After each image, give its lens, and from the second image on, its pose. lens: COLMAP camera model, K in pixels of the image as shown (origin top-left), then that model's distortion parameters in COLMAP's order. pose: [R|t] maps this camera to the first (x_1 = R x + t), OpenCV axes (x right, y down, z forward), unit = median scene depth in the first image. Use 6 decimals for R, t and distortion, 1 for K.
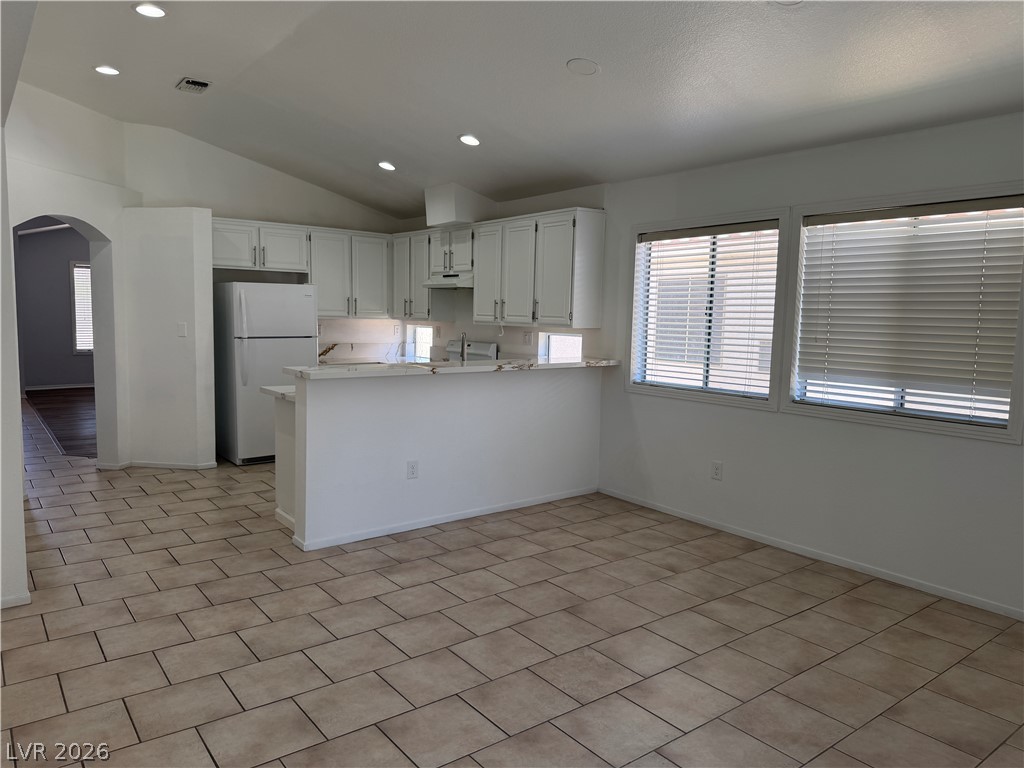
lens RADIAL K [[718.9, 0, 505.6], [0, 718.9, 386.6], [0, 0, 1]] dist [0.176759, -0.310201]
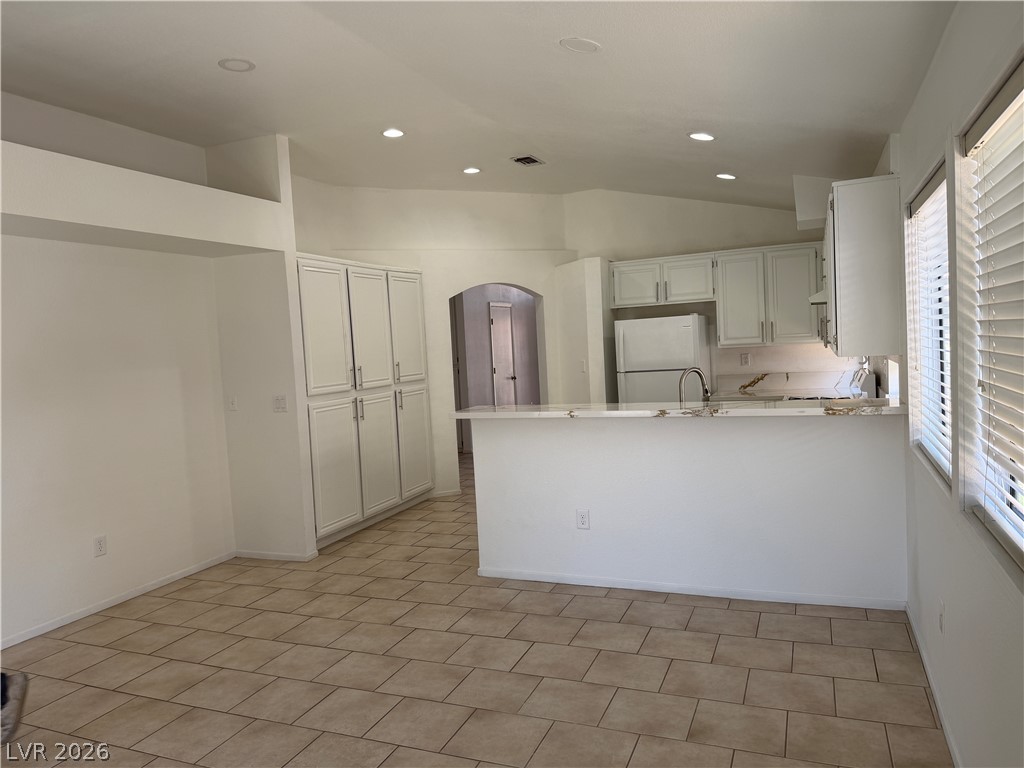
lens RADIAL K [[718.9, 0, 505.6], [0, 718.9, 386.6], [0, 0, 1]] dist [0.176759, -0.310201]
pose [[0.495251, 0.008252, -0.868711, 0.468861], [-0.026363, 0.999637, -0.005534, -0.035966], [0.868350, 0.025642, 0.495288, 0.335047]]
